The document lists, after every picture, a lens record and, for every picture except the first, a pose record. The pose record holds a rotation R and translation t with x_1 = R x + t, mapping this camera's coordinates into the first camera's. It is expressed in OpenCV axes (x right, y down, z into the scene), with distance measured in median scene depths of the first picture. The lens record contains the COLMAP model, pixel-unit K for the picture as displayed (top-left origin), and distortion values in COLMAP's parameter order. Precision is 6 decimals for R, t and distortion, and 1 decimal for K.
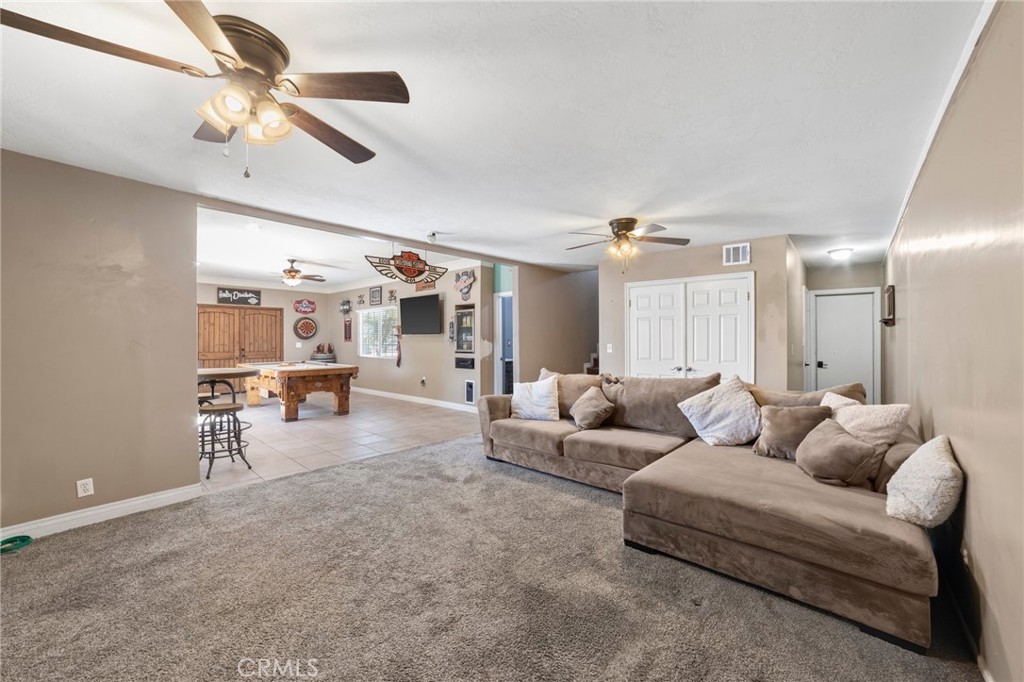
lens RADIAL K [[412.3, 0, 512.7], [0, 412.3, 333.0], [0, 0, 1]] dist [-0.039288, 0.000582]
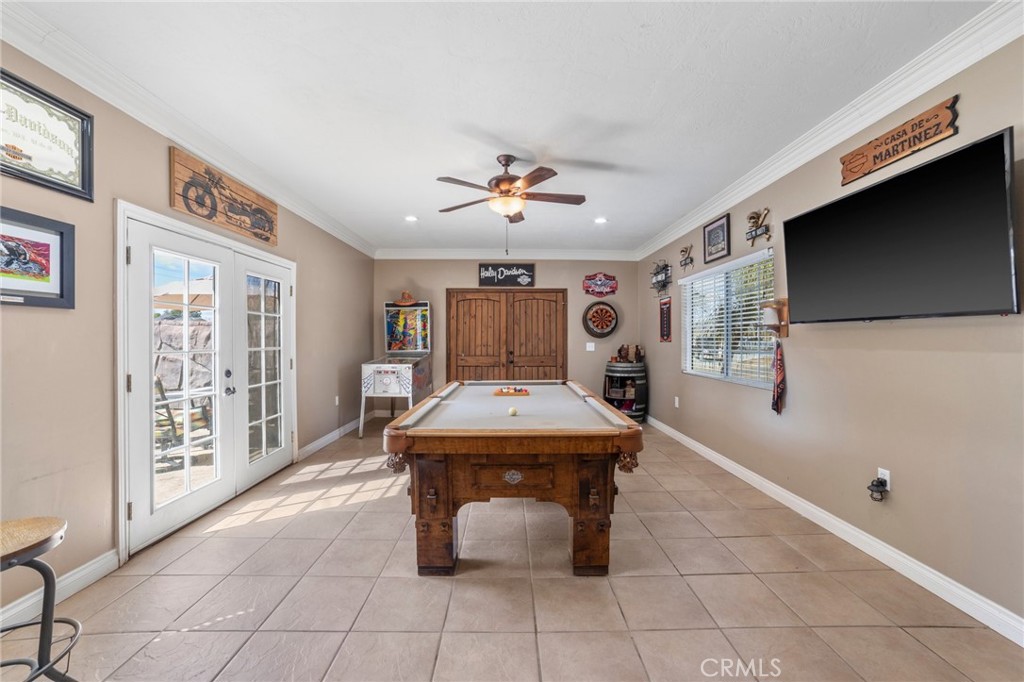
lens RADIAL K [[412.3, 0, 512.7], [0, 412.3, 333.0], [0, 0, 1]] dist [-0.039288, 0.000582]
pose [[0.684031, -0.005592, -0.729431, -0.164264], [0.007961, 0.999968, -0.000200, 0.008409], [0.729409, -0.005671, 0.684054, 0.537371]]
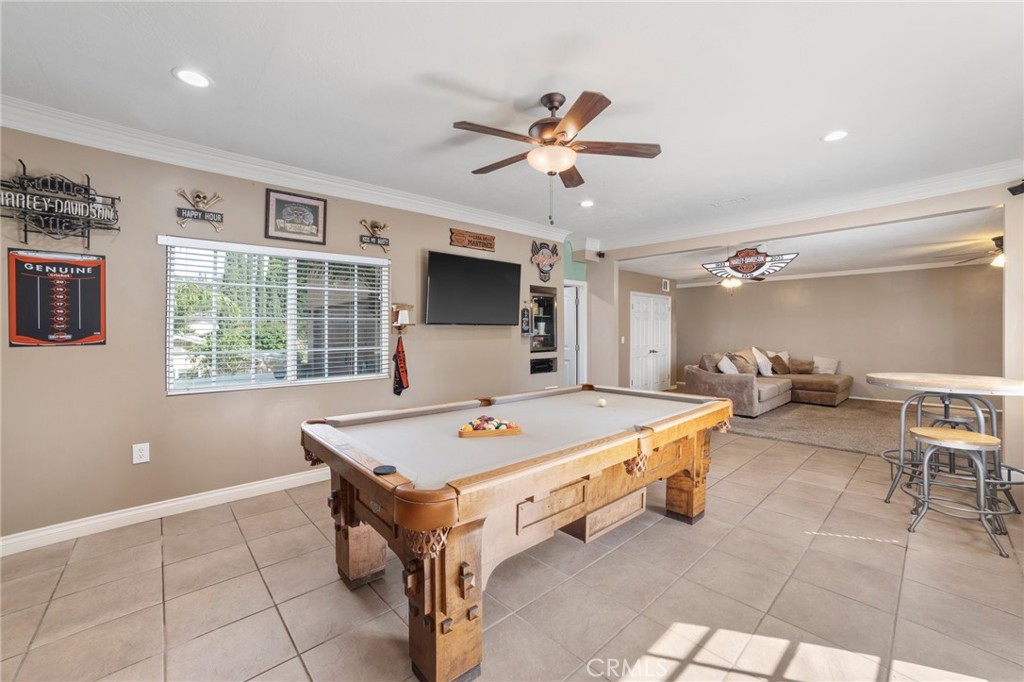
lens RADIAL K [[412.3, 0, 512.7], [0, 412.3, 333.0], [0, 0, 1]] dist [-0.039288, 0.000582]
pose [[0.084447, -0.006340, 0.996408, -0.673759], [-0.012188, 0.999898, 0.007395, 0.007814], [-0.996353, -0.012769, 0.084361, 0.770247]]
